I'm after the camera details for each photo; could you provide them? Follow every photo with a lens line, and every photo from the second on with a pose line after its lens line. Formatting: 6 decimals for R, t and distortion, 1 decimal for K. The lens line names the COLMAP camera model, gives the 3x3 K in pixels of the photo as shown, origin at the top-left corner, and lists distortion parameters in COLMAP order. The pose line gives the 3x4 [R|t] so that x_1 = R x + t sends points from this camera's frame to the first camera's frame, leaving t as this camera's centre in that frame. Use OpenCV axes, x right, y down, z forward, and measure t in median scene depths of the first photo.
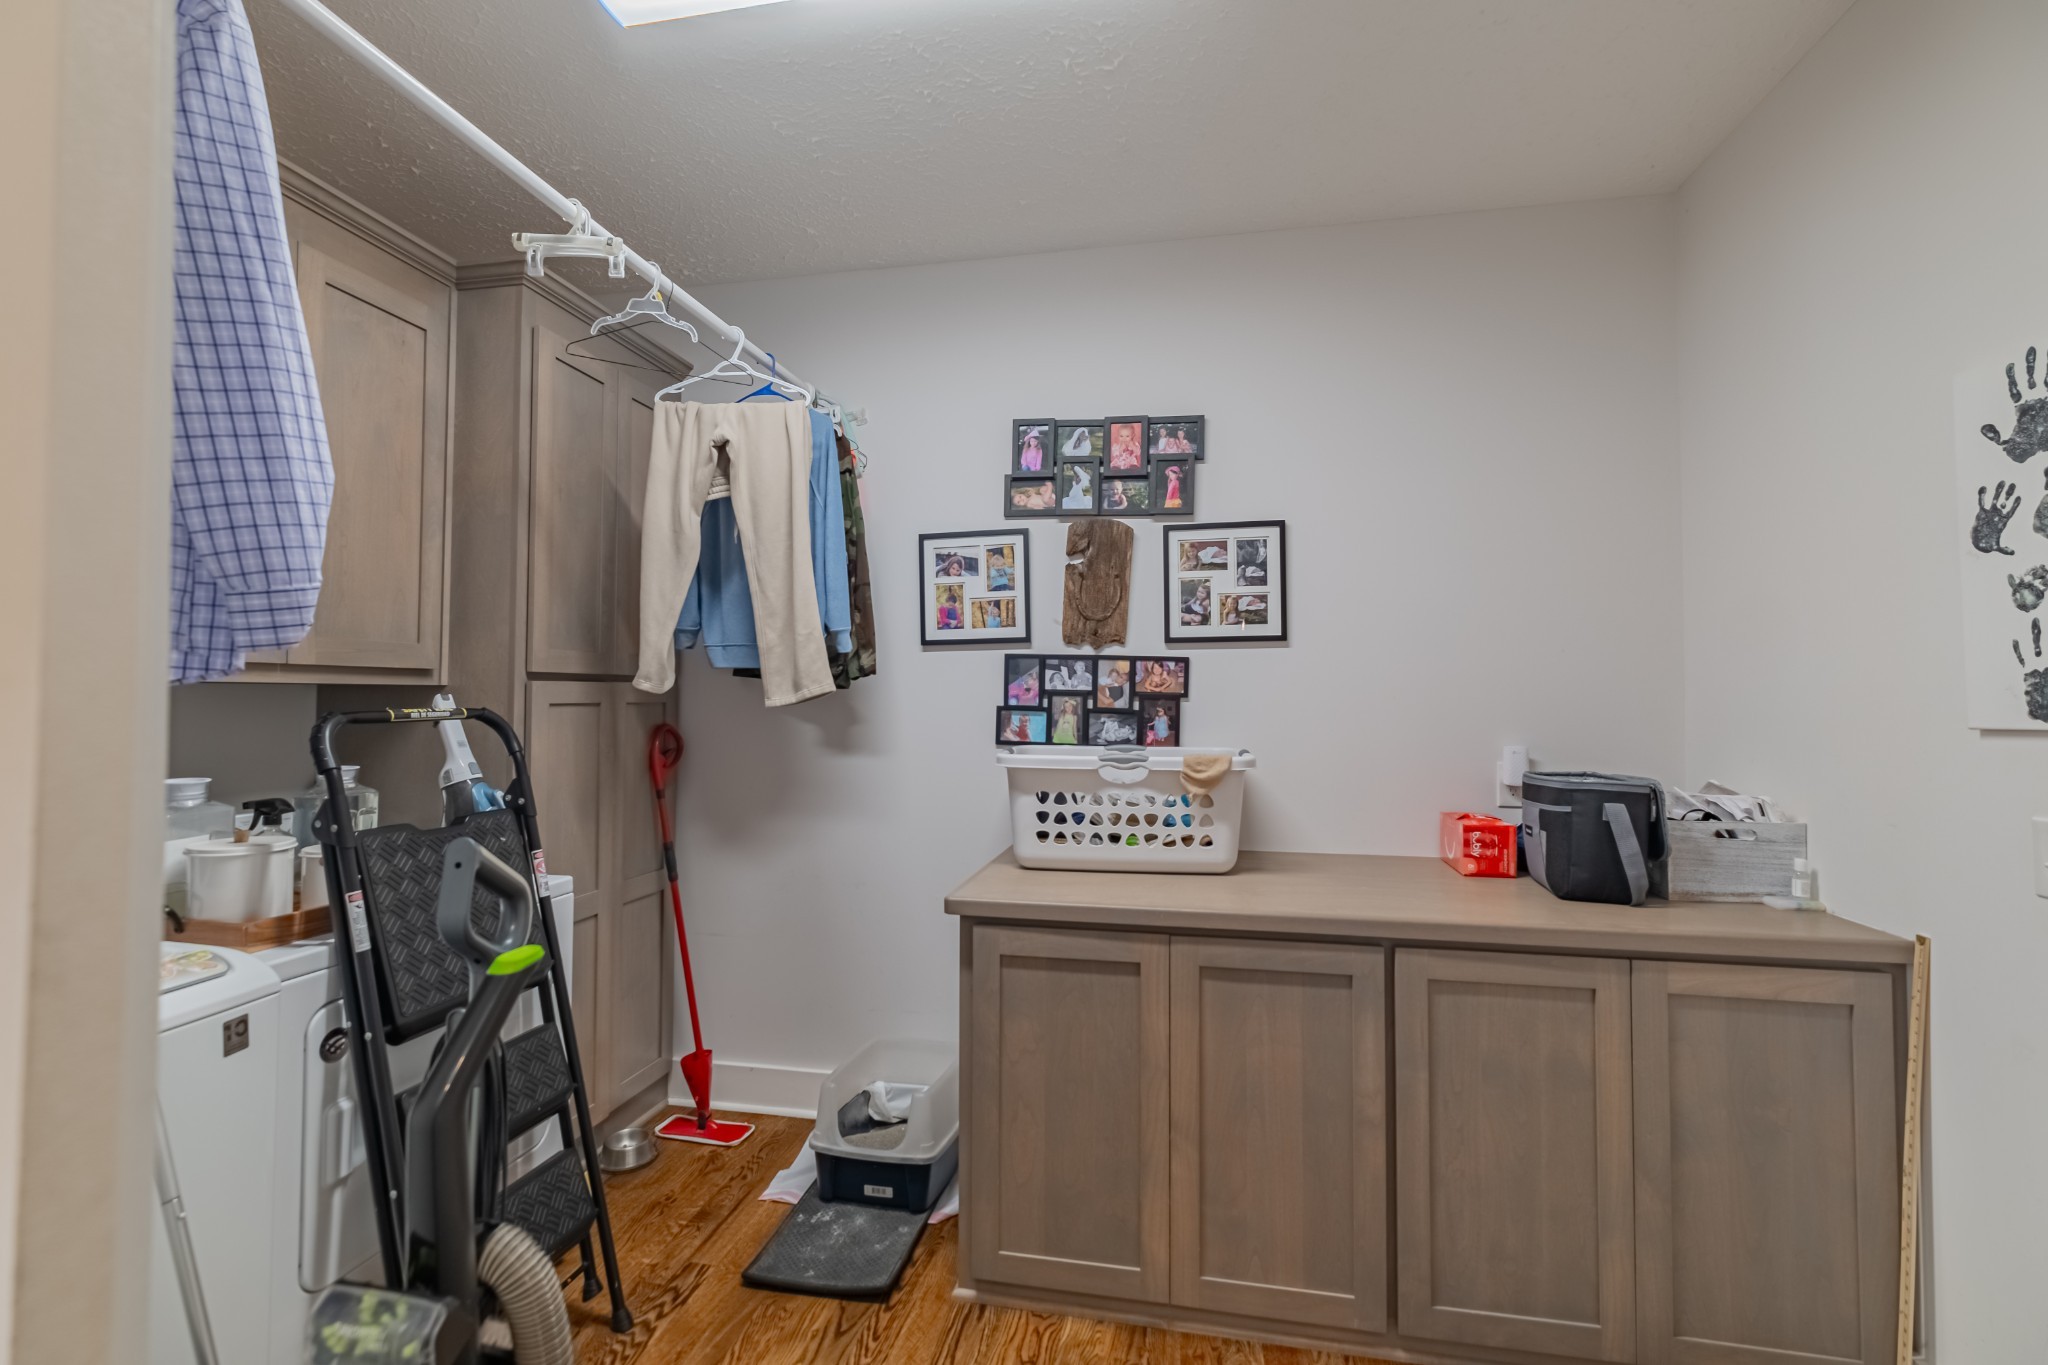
lens RADIAL K [[898.9, 0, 1016.7], [0, 898.9, 675.6], [0, 0, 1]] dist [0.000118, -0.000083]
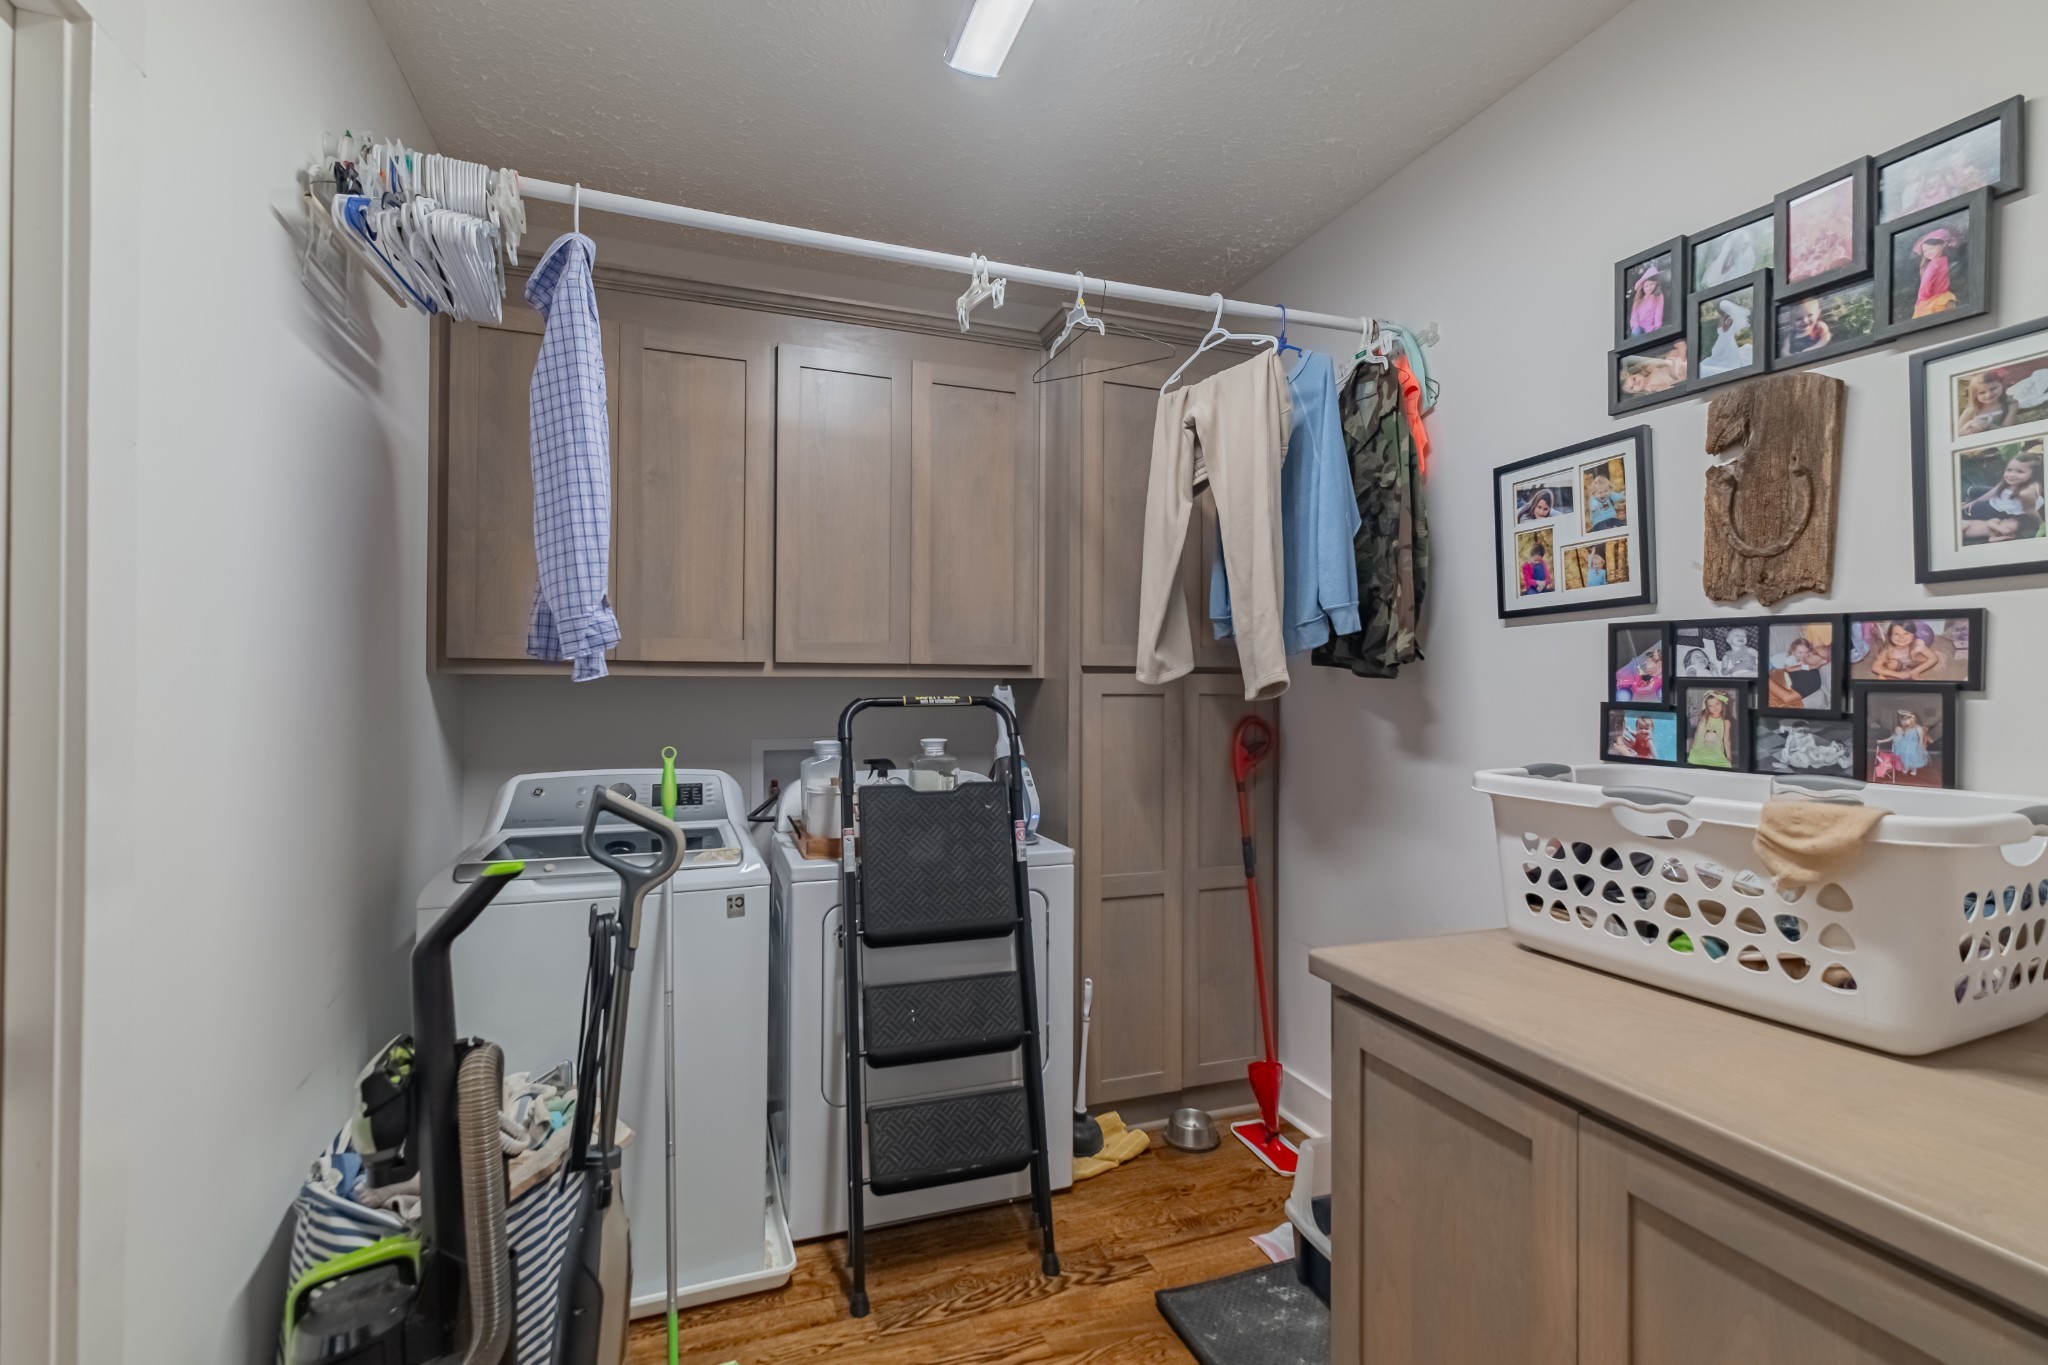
lens RADIAL K [[898.9, 0, 1016.7], [0, 898.9, 675.6], [0, 0, 1]] dist [0.000118, -0.000083]
pose [[0.517431, -0.011702, -0.855645, 0.332268], [0.018084, 0.999833, -0.002739, 0.007948], [0.855534, -0.014056, 0.517556, 0.291136]]
